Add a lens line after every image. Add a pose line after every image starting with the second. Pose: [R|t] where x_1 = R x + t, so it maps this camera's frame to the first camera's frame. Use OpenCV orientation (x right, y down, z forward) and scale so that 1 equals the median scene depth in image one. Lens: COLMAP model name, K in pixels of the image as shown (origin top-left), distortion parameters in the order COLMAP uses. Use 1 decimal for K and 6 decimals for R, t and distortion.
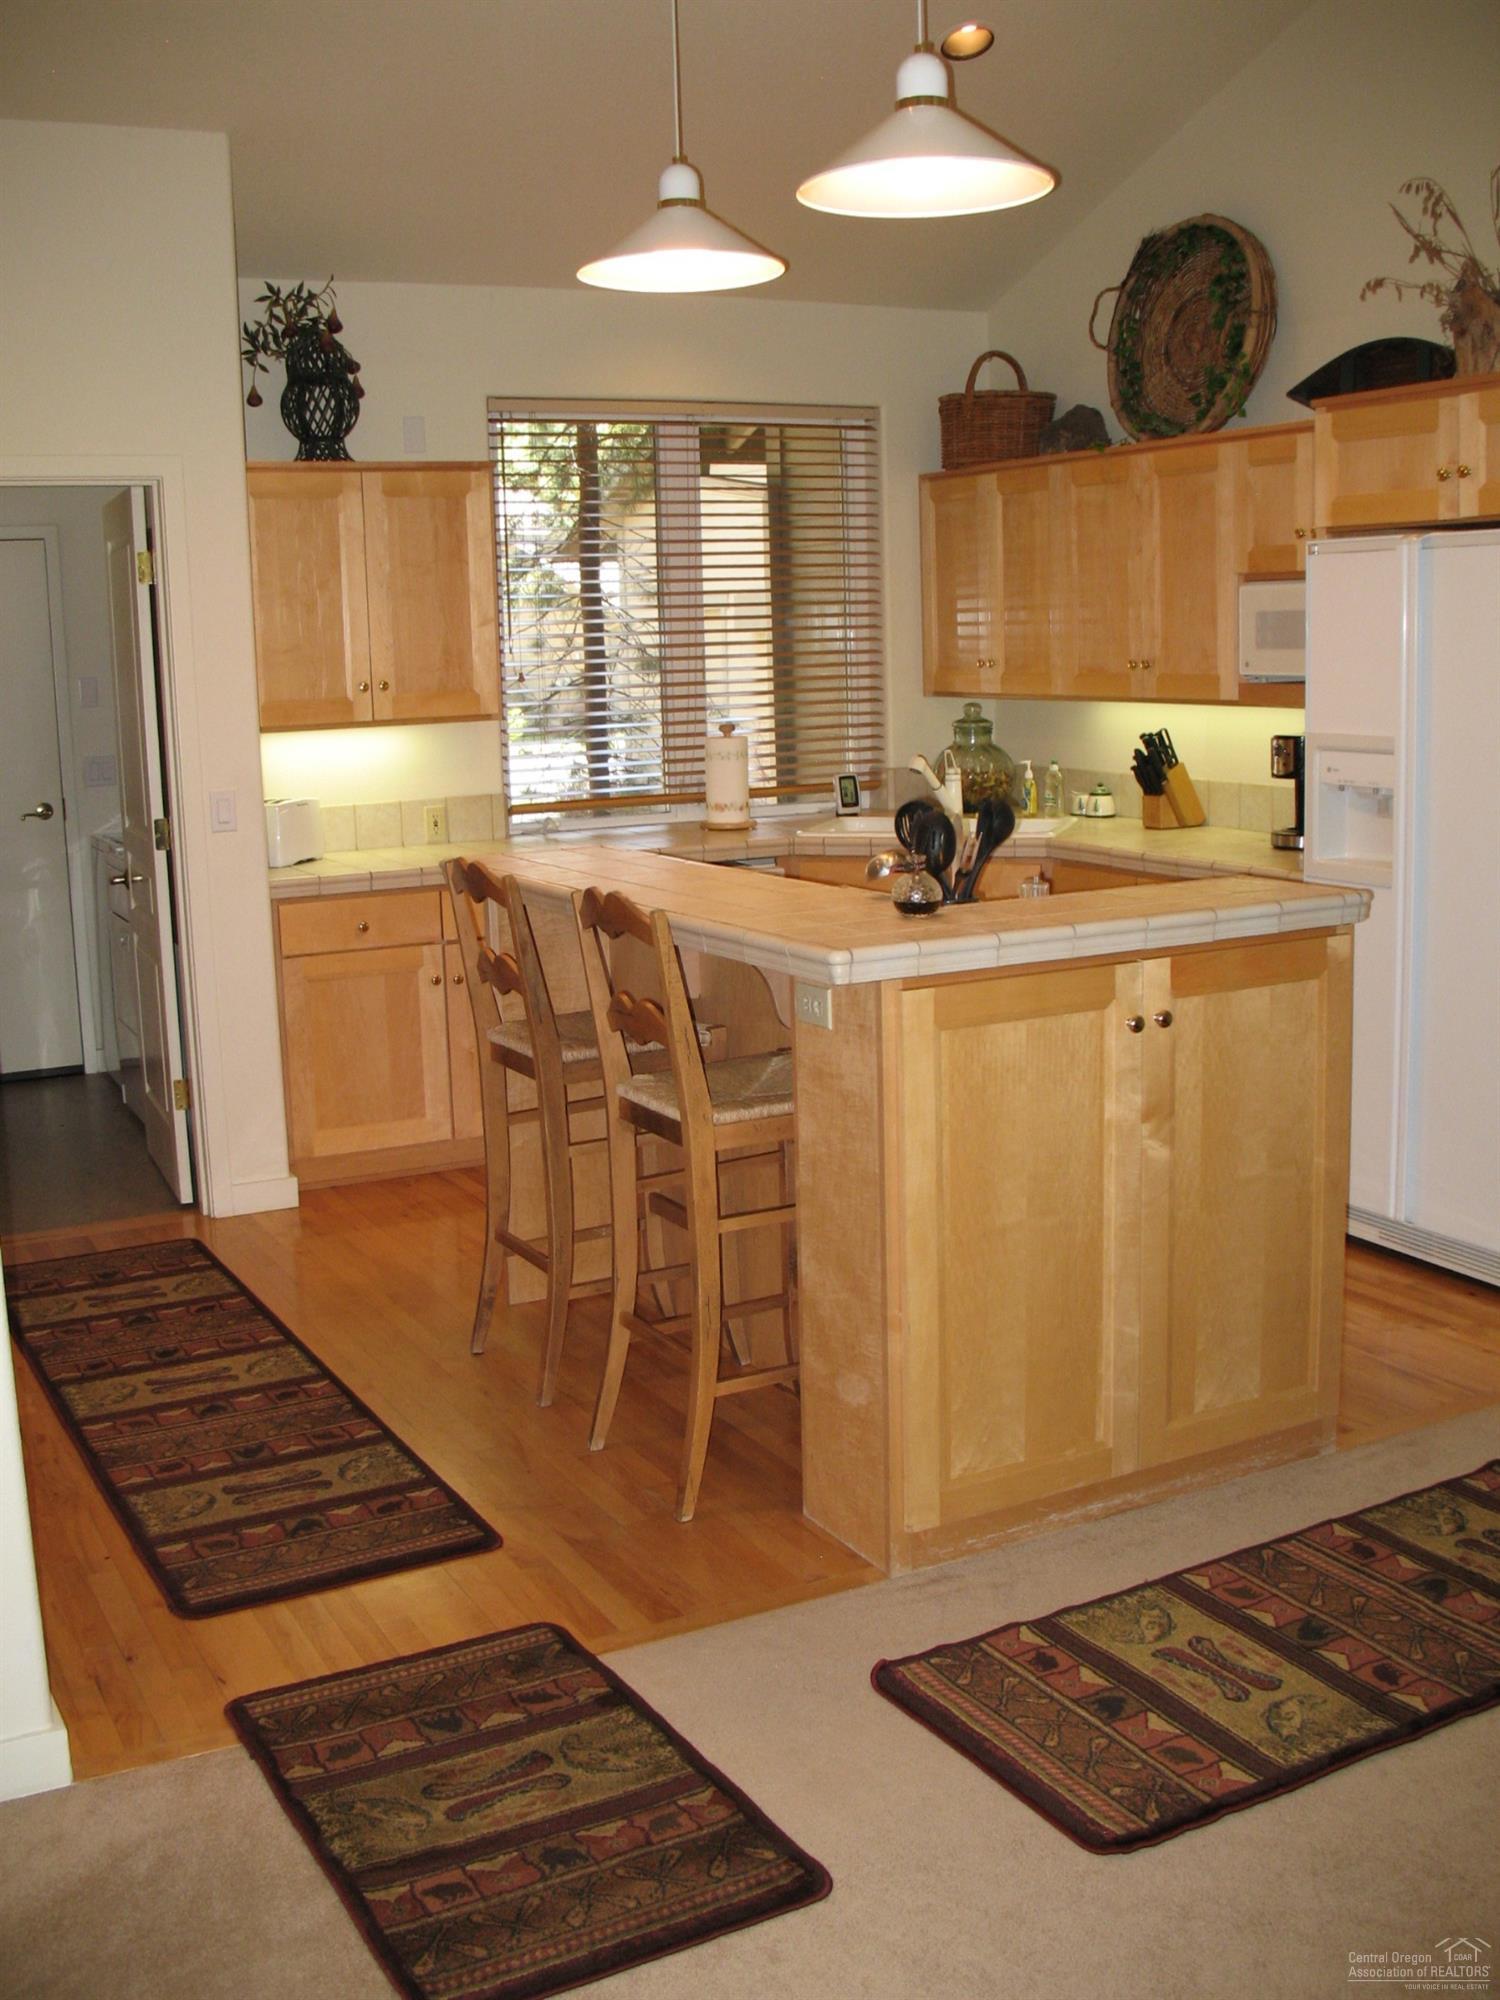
lens RADIAL K [[2063.1, 0, 743.6], [0, 2063.1, 1009.8], [0, 0, 1]] dist [-0.192033, 0.232794]
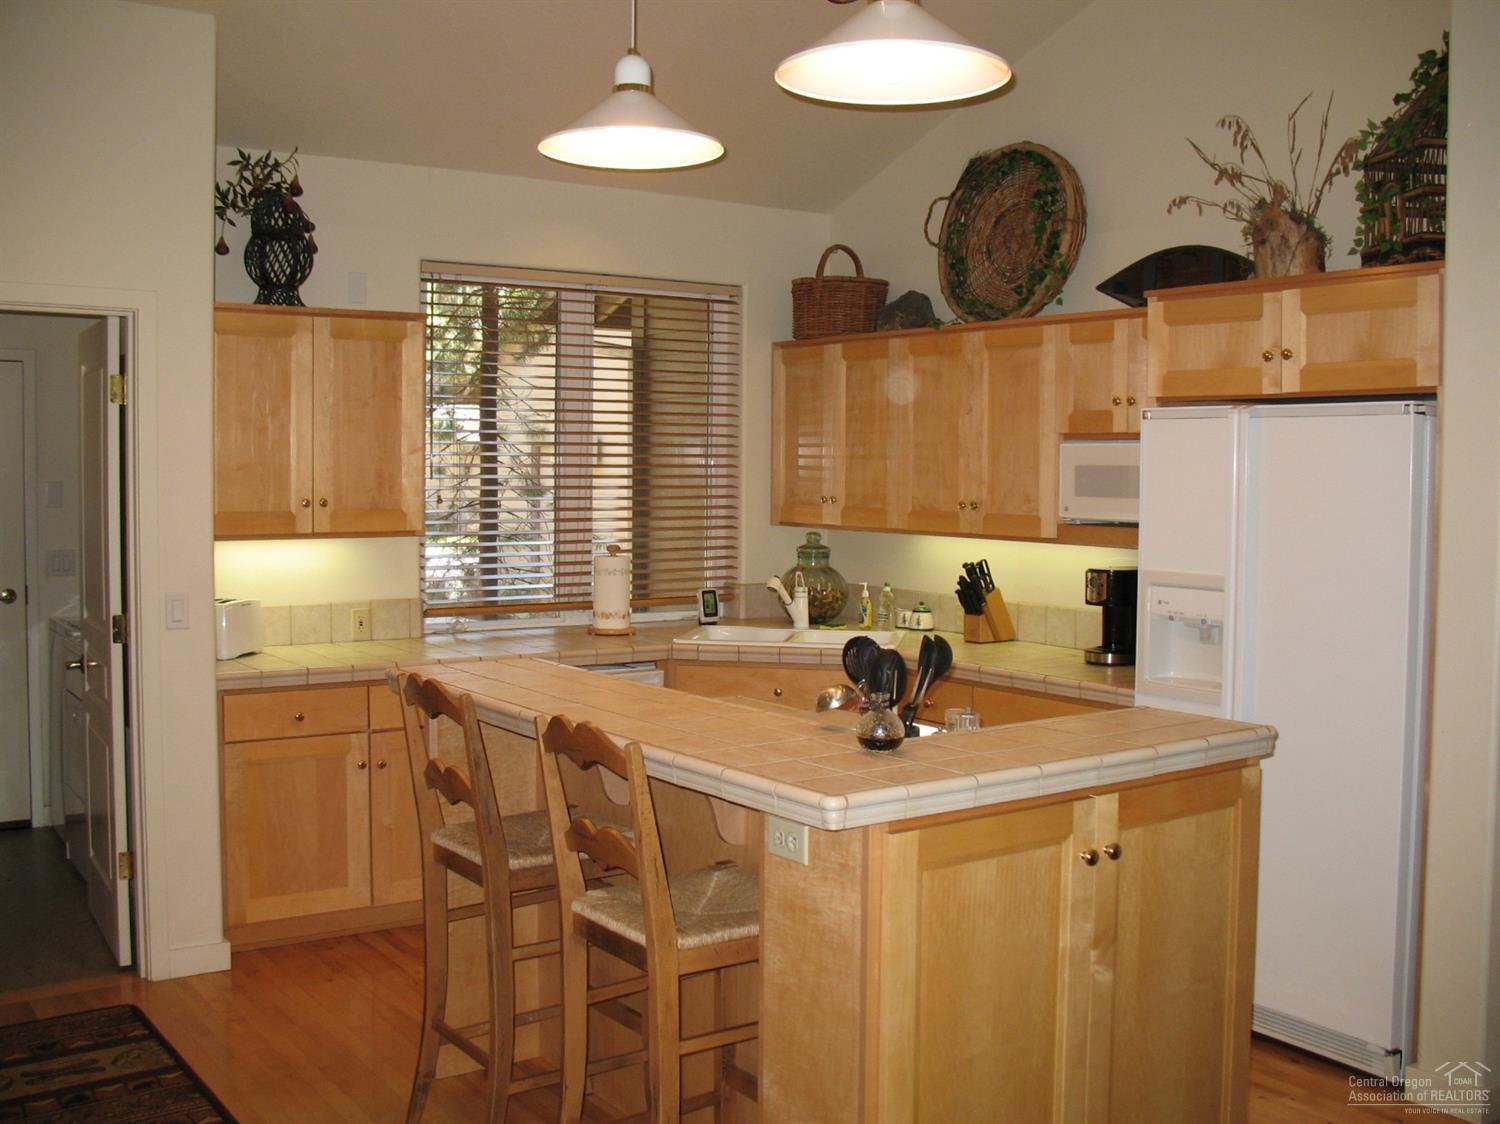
lens RADIAL K [[1547.4, 0, 750.0], [0, 1547.4, 562.0], [0, 0, 1]] dist [-0.192033, 0.232794]
pose [[0.991153, 0.029401, 0.129424, -0.050936], [-0.013739, 0.992645, -0.120281, -0.027405], [-0.132009, 0.117438, 0.984267, 0.137707]]
